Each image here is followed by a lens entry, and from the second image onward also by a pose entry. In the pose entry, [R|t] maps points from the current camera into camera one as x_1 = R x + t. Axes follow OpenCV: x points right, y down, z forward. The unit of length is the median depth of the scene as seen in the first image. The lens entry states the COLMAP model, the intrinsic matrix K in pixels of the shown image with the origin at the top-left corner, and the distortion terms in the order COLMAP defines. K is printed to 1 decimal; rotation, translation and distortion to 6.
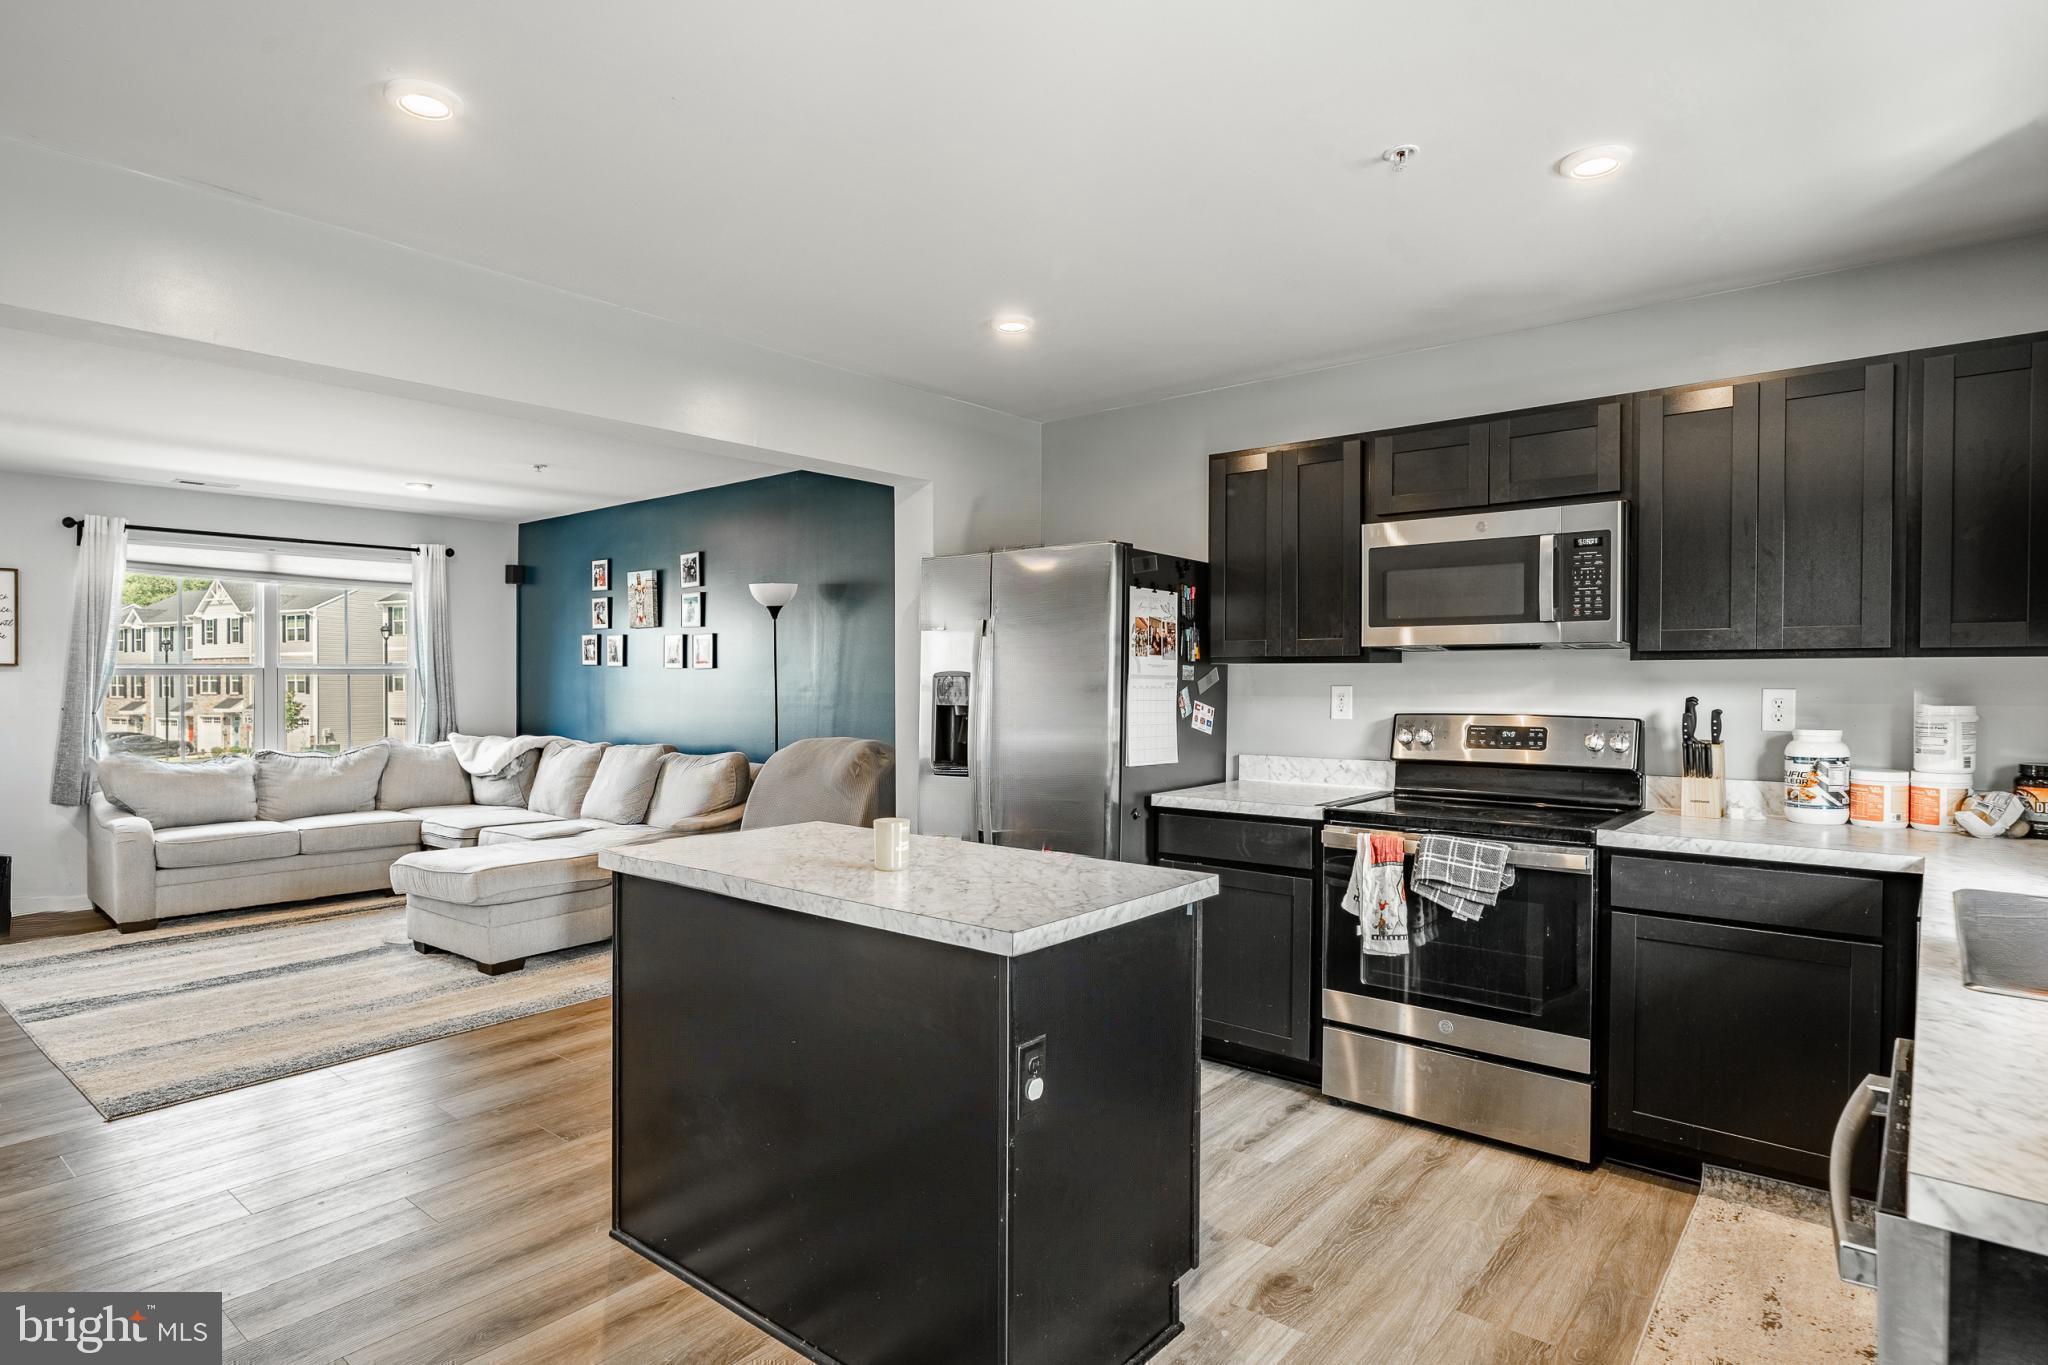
lens RADIAL K [[1094.9, 0, 992.4], [0, 1094.9, 681.1], [0, 0, 1]] dist [-0.002058, 0.000551]
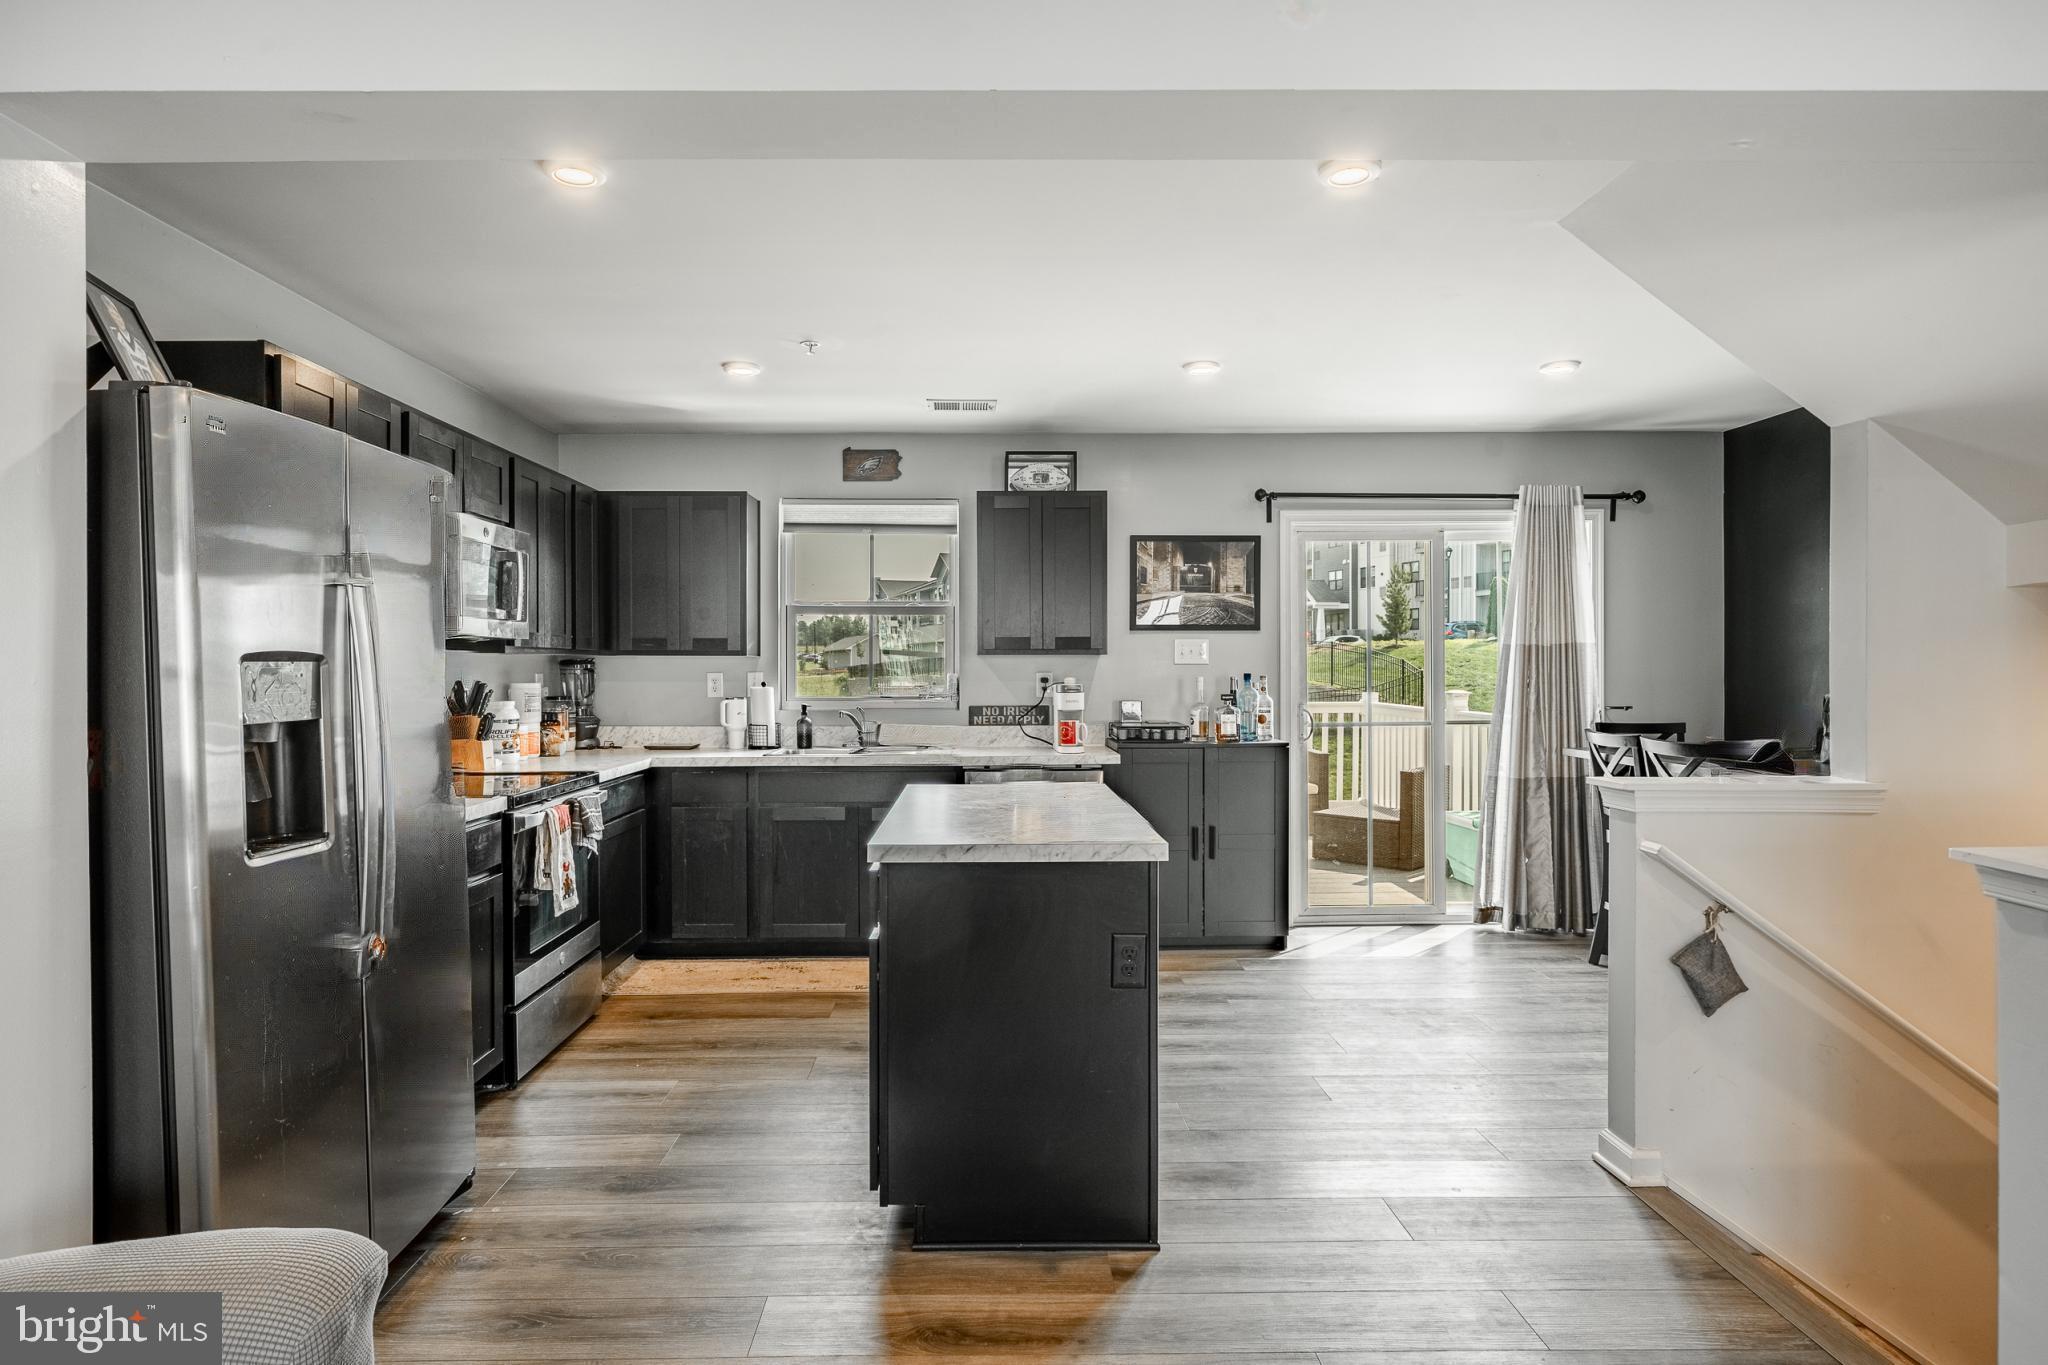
lens RADIAL K [[1094.9, 0, 992.4], [0, 1094.9, 681.1], [0, 0, 1]] dist [-0.002058, 0.000551]
pose [[-0.653350, -0.004838, 0.757041, -0.369505], [0.007869, 0.999882, 0.013180, 0.000838], [-0.757016, 0.014568, -0.653234, 0.657328]]
